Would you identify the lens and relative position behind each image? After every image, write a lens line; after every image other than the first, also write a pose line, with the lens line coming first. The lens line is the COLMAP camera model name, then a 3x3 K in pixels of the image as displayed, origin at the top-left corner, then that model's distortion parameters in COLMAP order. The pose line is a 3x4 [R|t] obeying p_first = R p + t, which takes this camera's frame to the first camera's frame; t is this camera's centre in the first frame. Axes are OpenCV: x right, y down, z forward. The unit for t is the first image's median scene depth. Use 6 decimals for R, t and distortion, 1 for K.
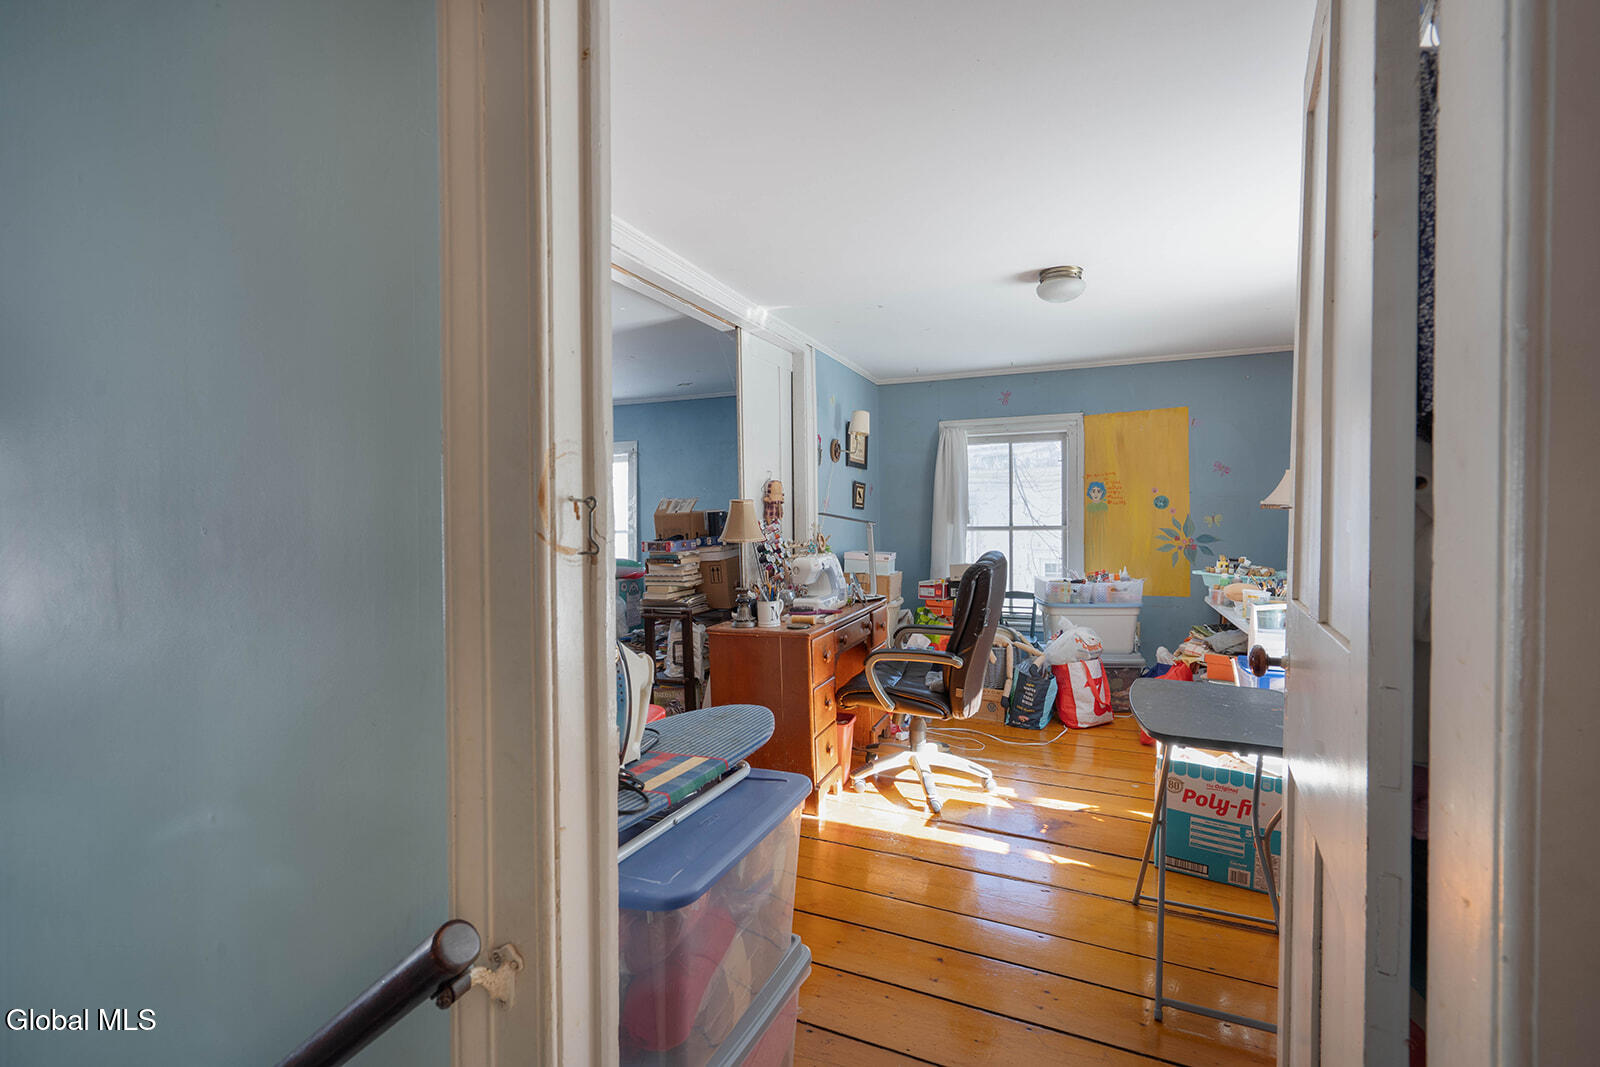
lens RADIAL K [[706.0, 0, 798.9], [0, 706.0, 536.7], [0, 0, 1]] dist [-0.007120, 0.000074]
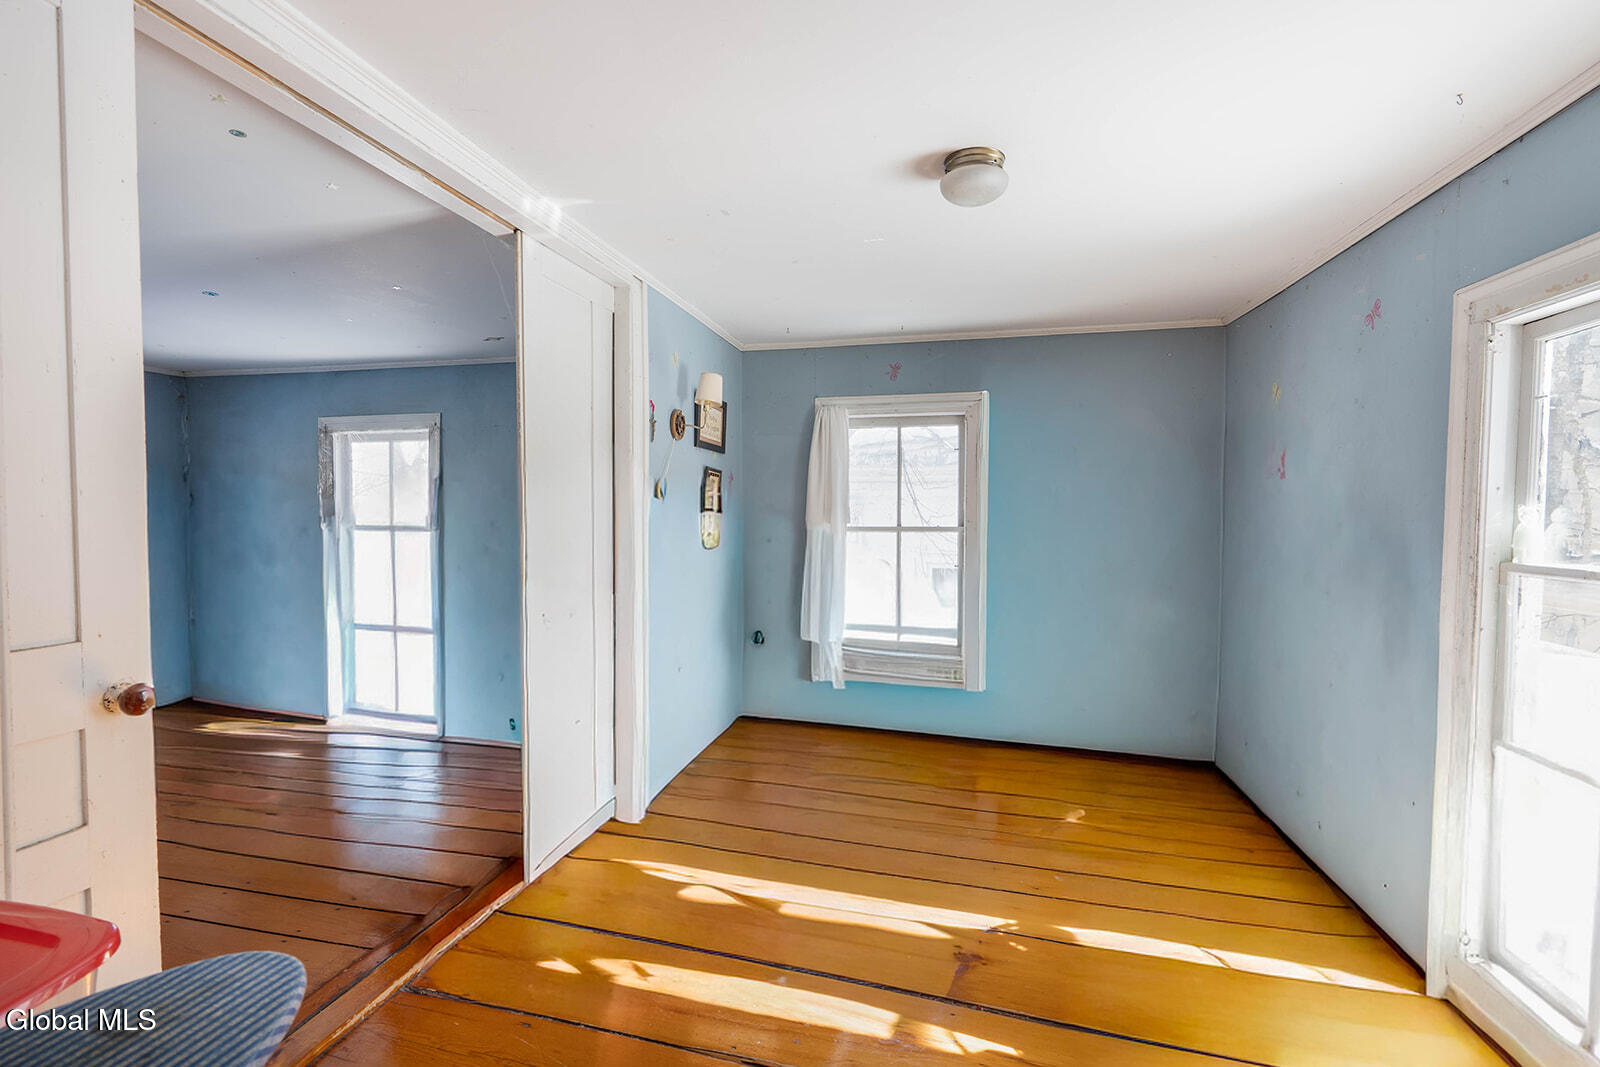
lens RADIAL K [[706.0, 0, 788.5], [0, 706.0, 538.9], [0, 0, 1]] dist [-0.007120, 0.000074]
pose [[0.990257, 0.009659, 0.138919, 0.069514], [-0.009862, 0.999951, 0.000778, 0.000004], [-0.138905, -0.002140, 0.990303, 0.240941]]
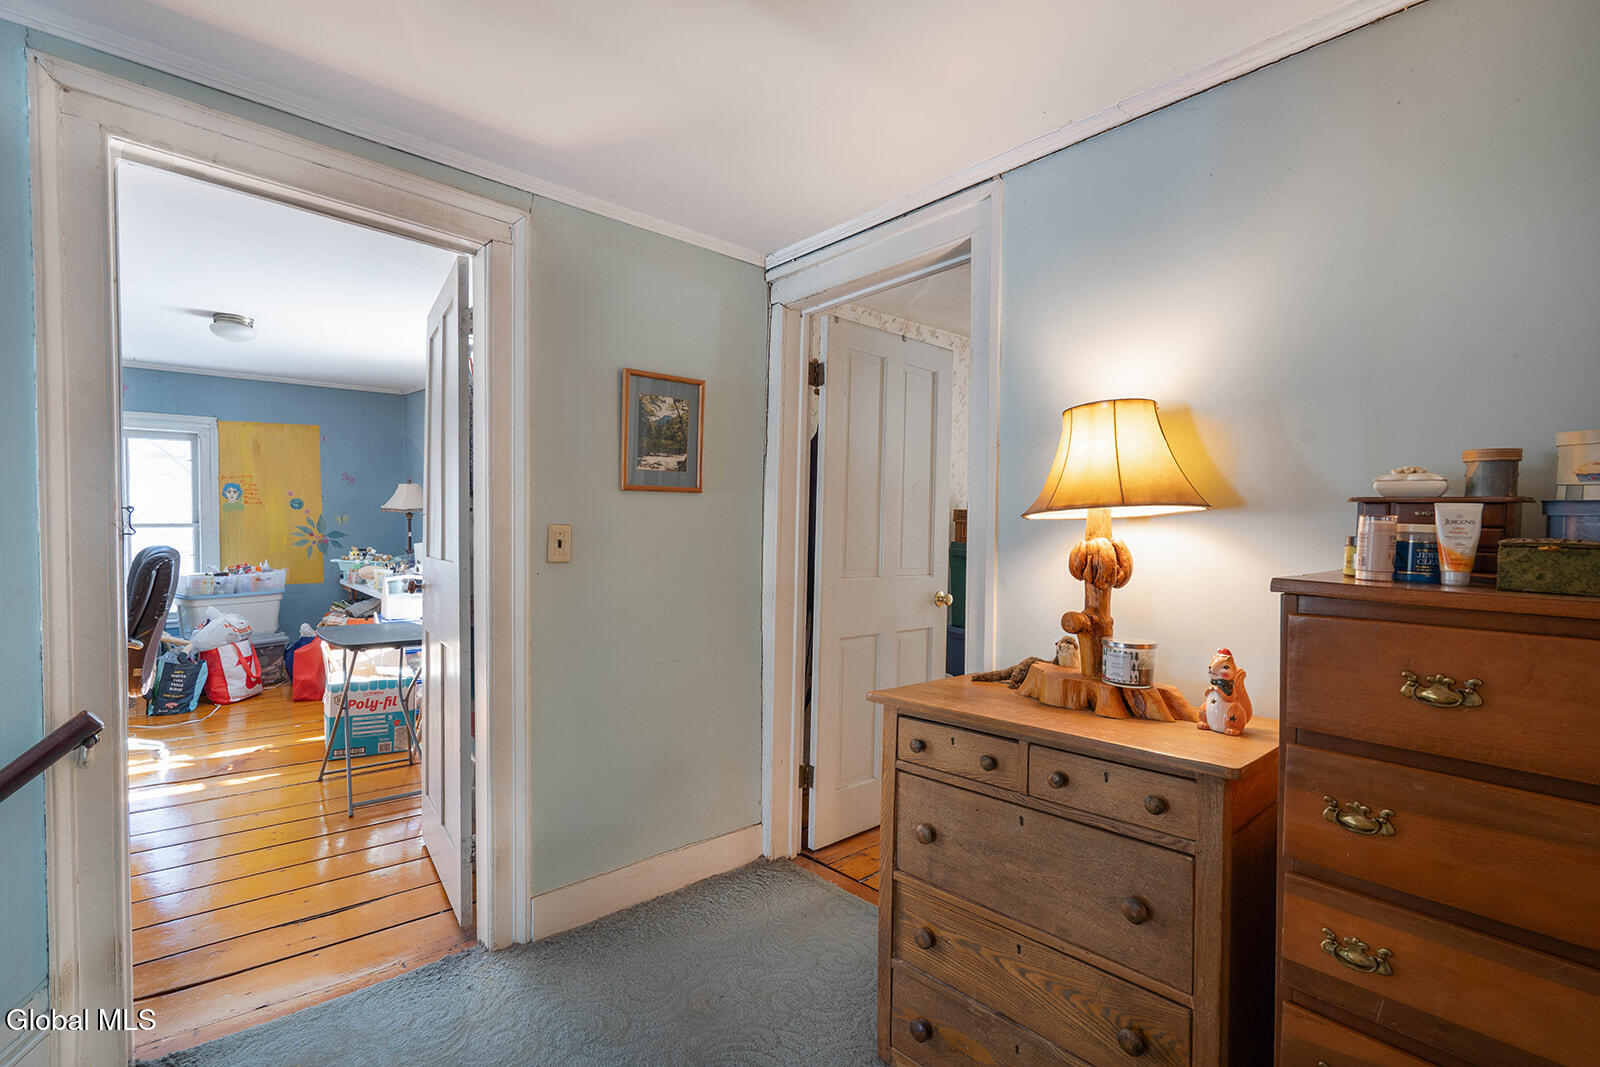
lens RADIAL K [[706.0, 0, 802.0], [0, 706.0, 535.8], [0, 0, 1]] dist [-0.007120, 0.000074]
pose [[0.410497, -0.011140, 0.911794, -0.245561], [0.011006, 0.999913, 0.007262, 0.005881], [-0.911795, 0.007054, 0.410584, -0.291775]]
